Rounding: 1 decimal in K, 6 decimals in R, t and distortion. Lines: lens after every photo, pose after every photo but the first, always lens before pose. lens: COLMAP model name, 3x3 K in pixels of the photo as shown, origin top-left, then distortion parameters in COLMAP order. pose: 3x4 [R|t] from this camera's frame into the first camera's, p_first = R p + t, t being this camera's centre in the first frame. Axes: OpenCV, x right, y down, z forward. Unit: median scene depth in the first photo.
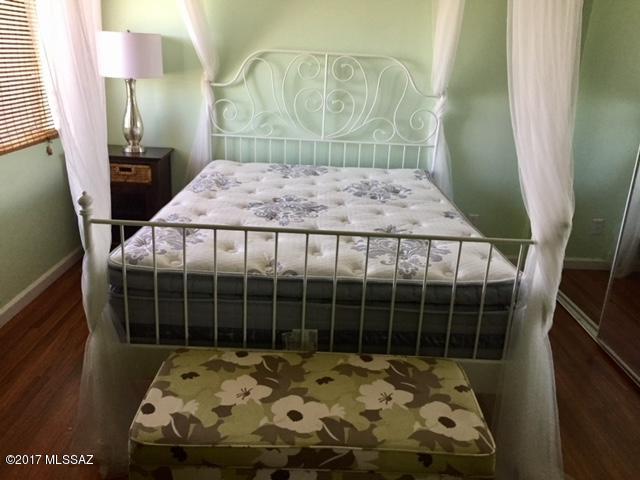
lens RADIAL K [[541.7, 0, 317.7], [0, 541.7, 236.8], [0, 0, 1]] dist [0.045415, -0.000995]
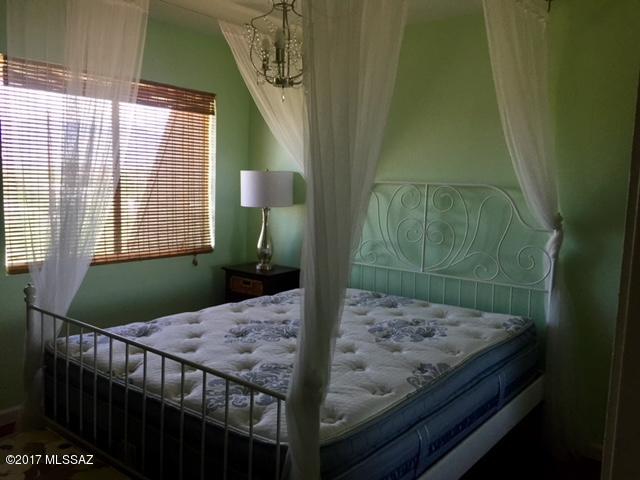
lens RADIAL K [[541.7, 0, 318.4], [0, 541.7, 238.1], [0, 0, 1]] dist [0.045415, -0.000995]
pose [[0.774963, 0.040305, -0.630720, 0.468338], [-0.187813, 0.967568, -0.168935, -0.047294], [0.603455, 0.249376, 0.757399, 0.187952]]
